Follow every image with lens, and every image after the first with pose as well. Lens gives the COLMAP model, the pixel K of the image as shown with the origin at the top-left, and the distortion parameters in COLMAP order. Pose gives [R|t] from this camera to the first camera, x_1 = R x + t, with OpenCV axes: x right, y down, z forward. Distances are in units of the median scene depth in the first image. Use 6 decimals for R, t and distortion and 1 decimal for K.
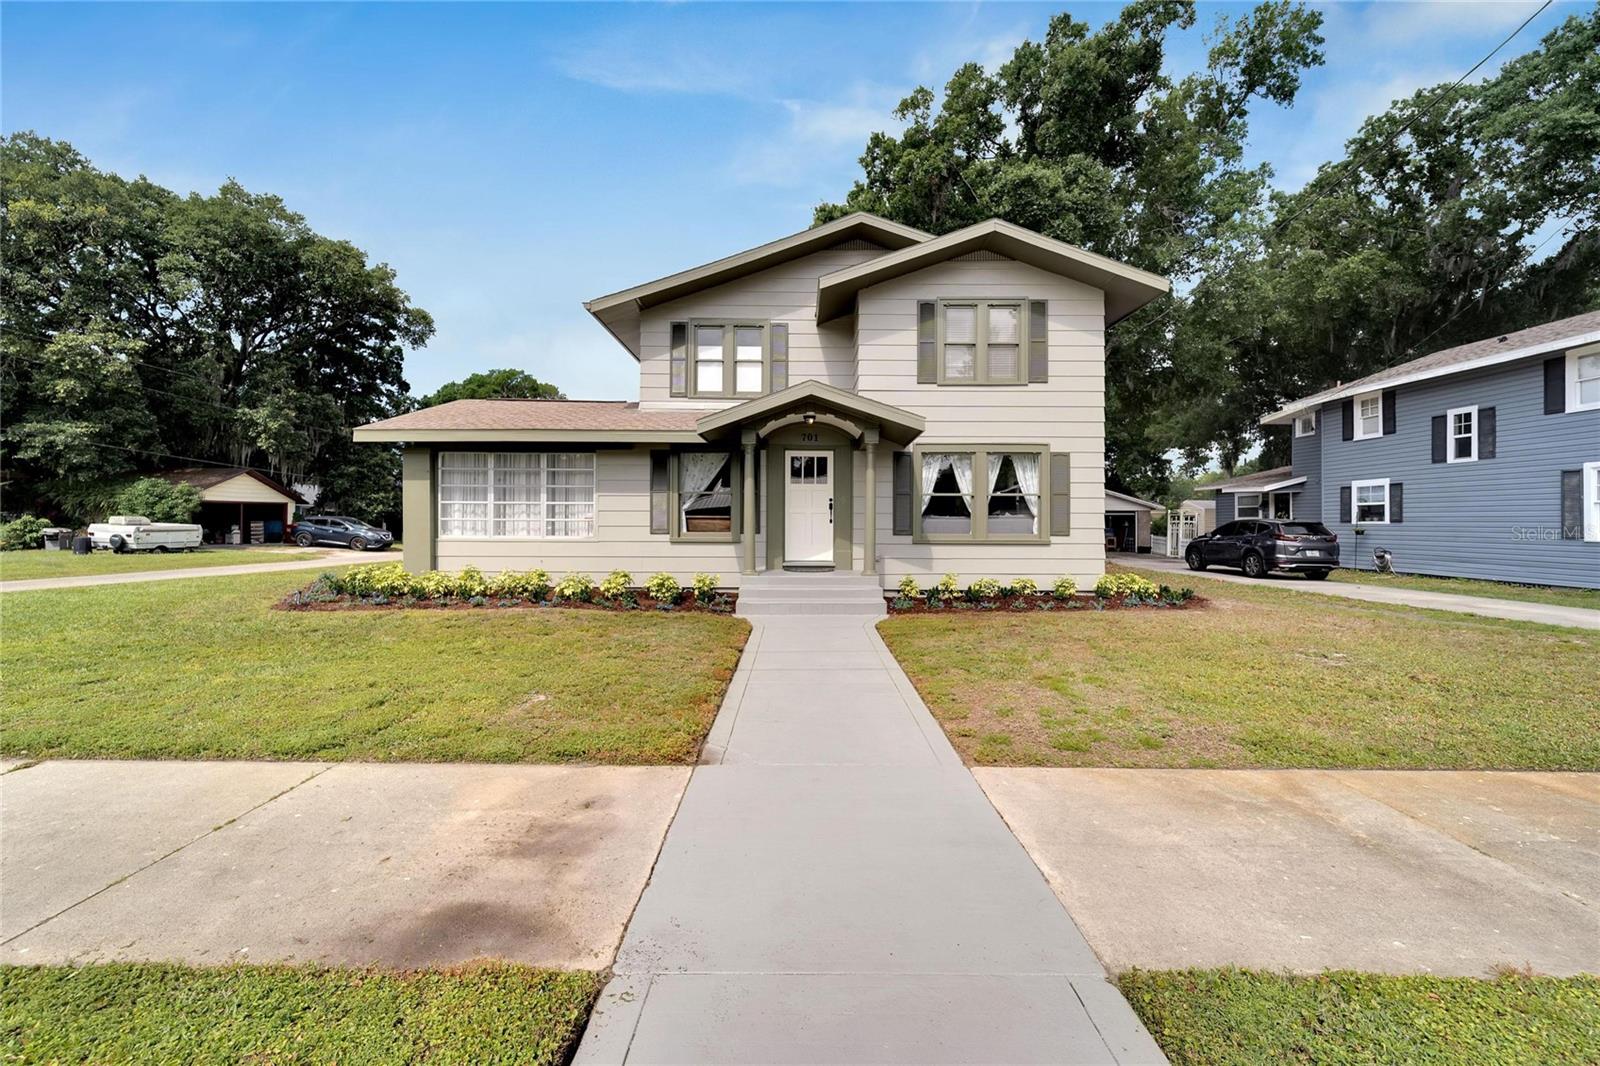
lens RADIAL K [[655.5, 0, 794.6], [0, 655.5, 523.7], [0, 0, 1]] dist [0.004122, 0.000431]
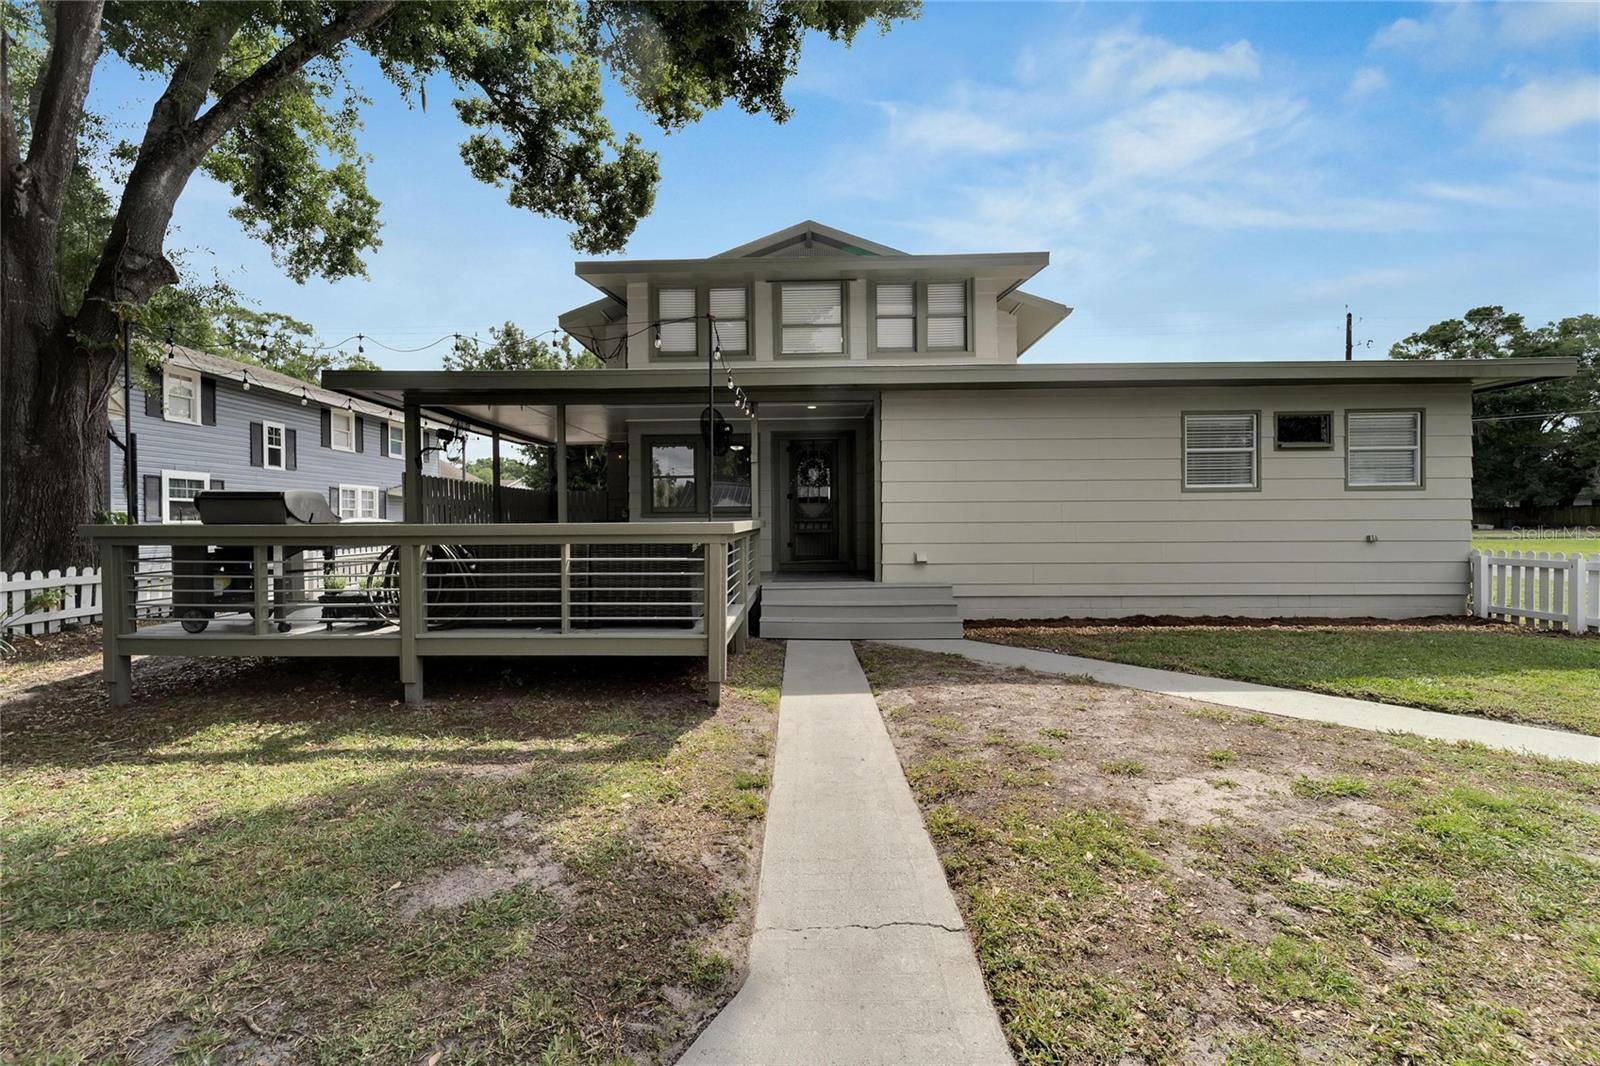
lens RADIAL K [[655.5, 0, 787.3], [0, 655.5, 519.5], [0, 0, 1]] dist [0.004122, 0.000431]
pose [[-0.999810, 0.003100, 0.019266, 0.124411], [0.003066, 0.999994, -0.001778, -0.001570], [-0.019272, -0.001718, -0.999813, 2.814571]]
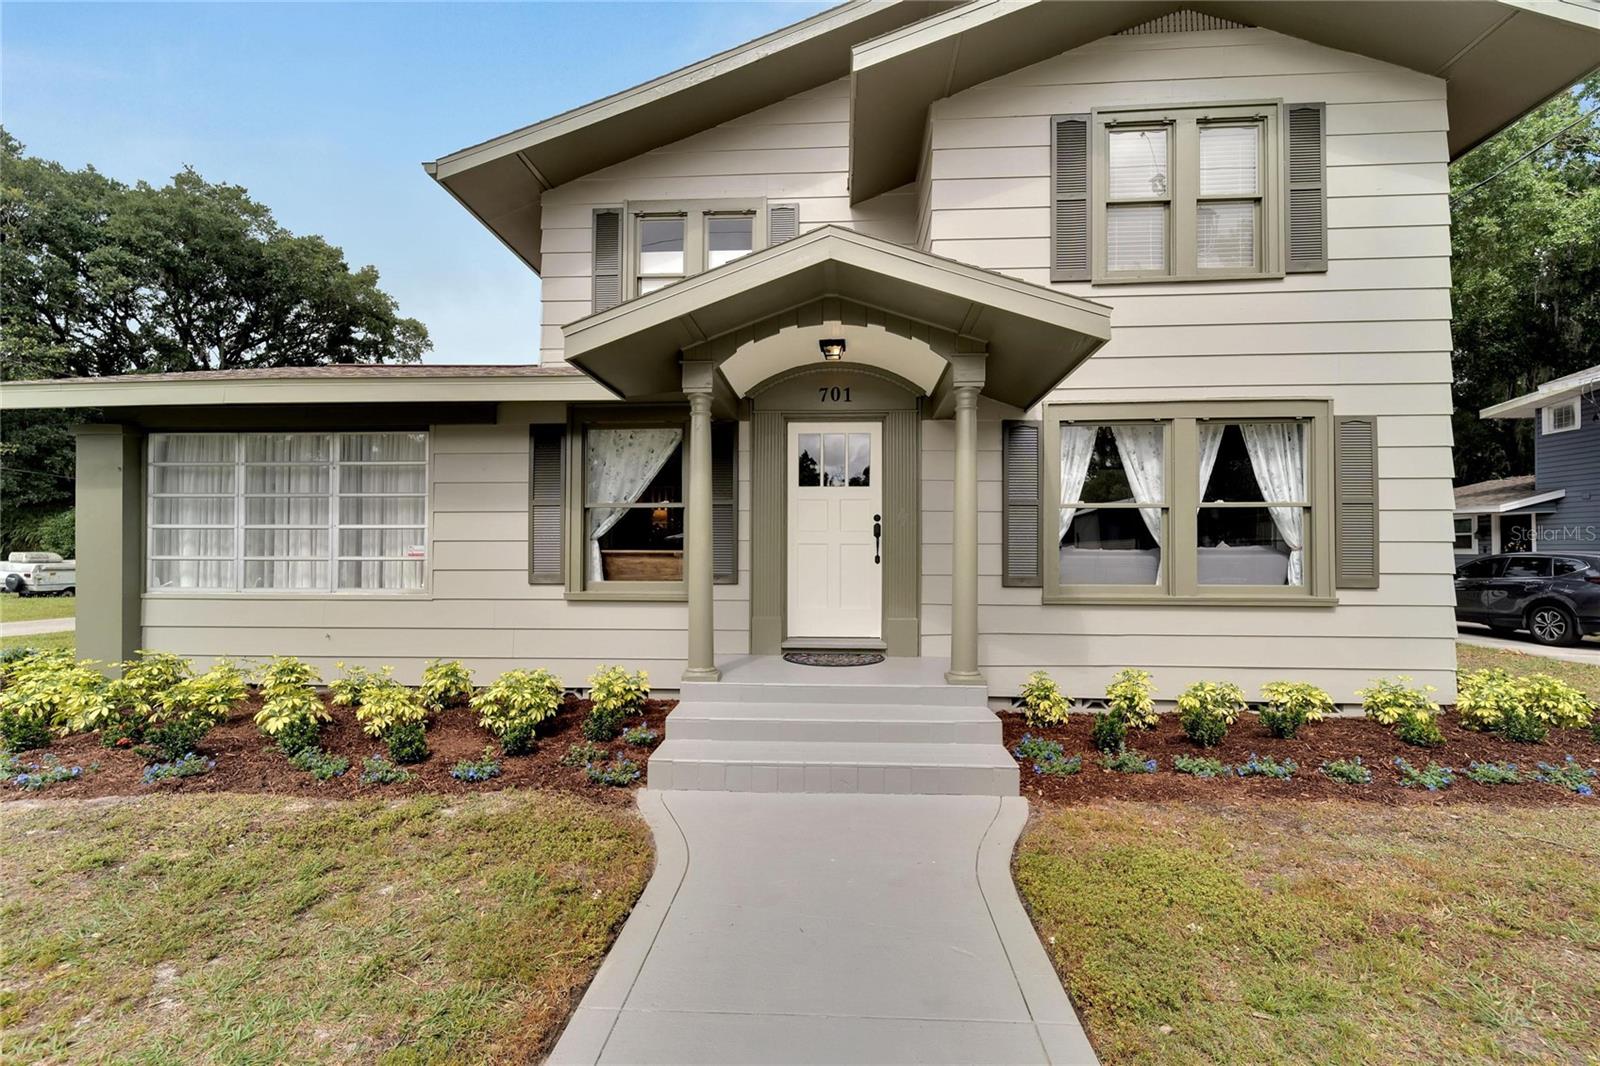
lens RADIAL K [[655.5, 0, 803.1], [0, 655.5, 546.4], [0, 0, 1]] dist [0.004122, 0.000431]
pose [[0.998503, -0.003086, -0.054616, 0.025084], [0.002204, 0.999866, -0.016196, -0.005872], [0.054659, 0.016051, 0.998376, 0.482926]]
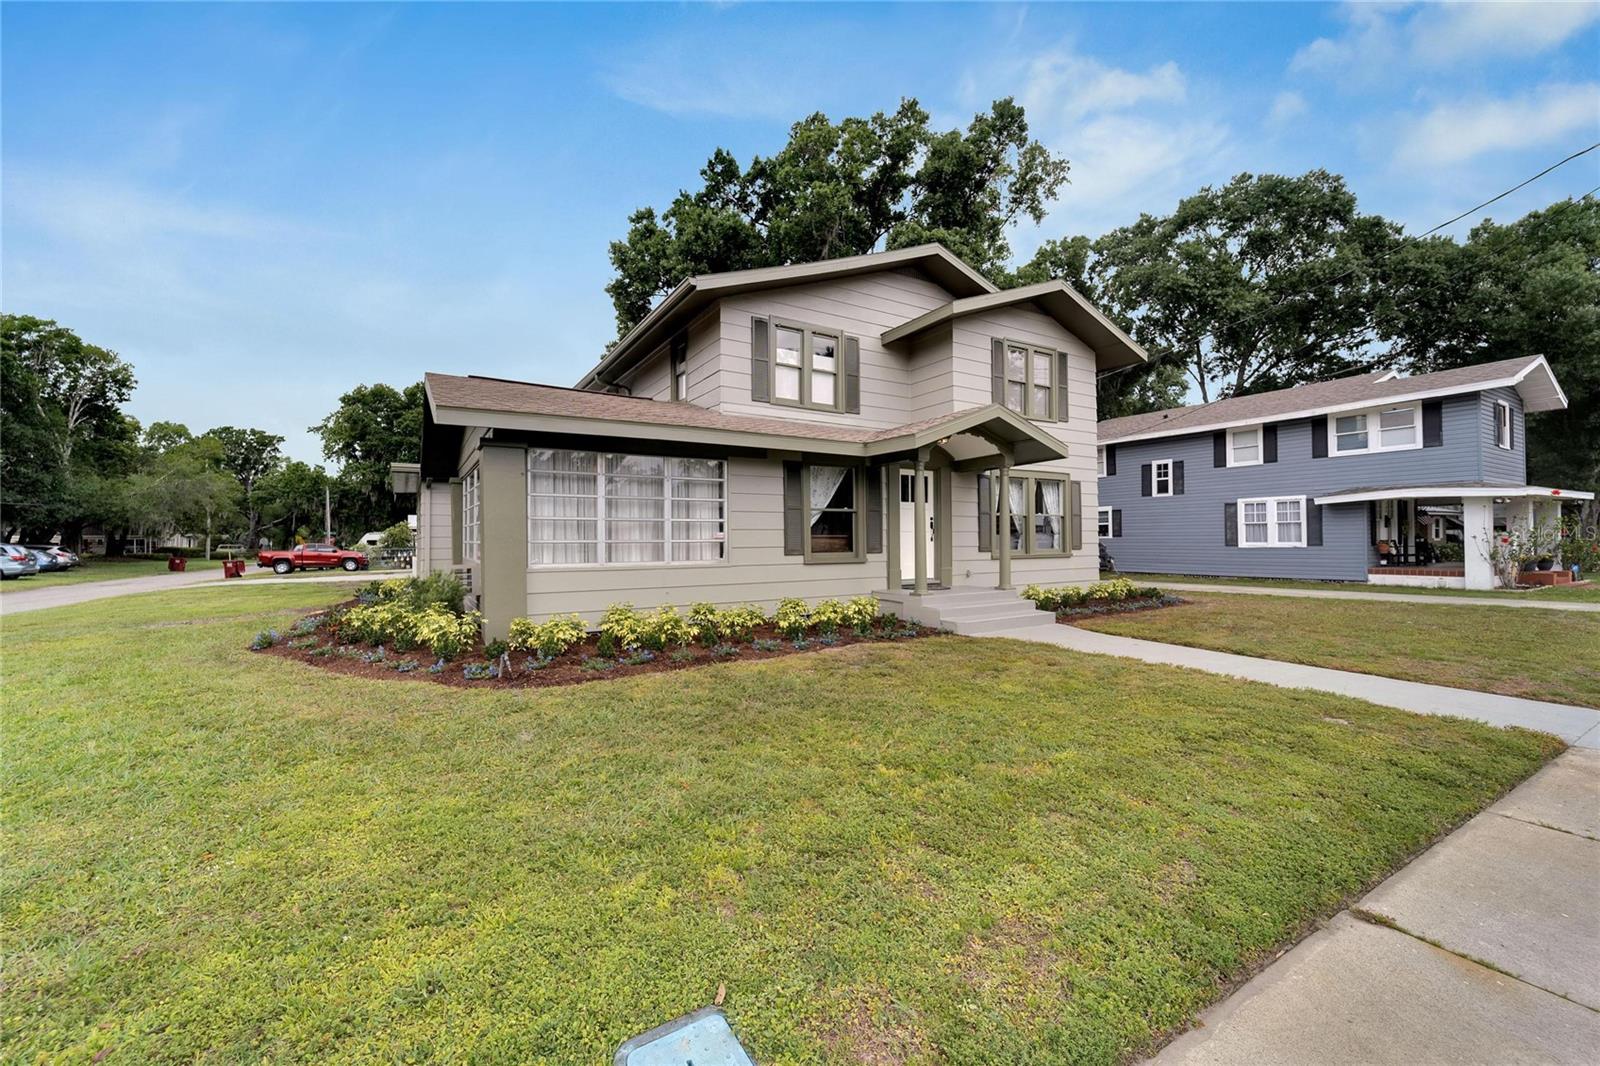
lens RADIAL K [[655.5, 0, 791.9], [0, 655.5, 538.6], [0, 0, 1]] dist [0.004122, 0.000431]
pose [[0.843606, -0.010065, 0.536868, -0.672064], [0.014581, 0.999885, -0.004165, -0.003600], [-0.536765, 0.011342, 0.843656, 0.249554]]
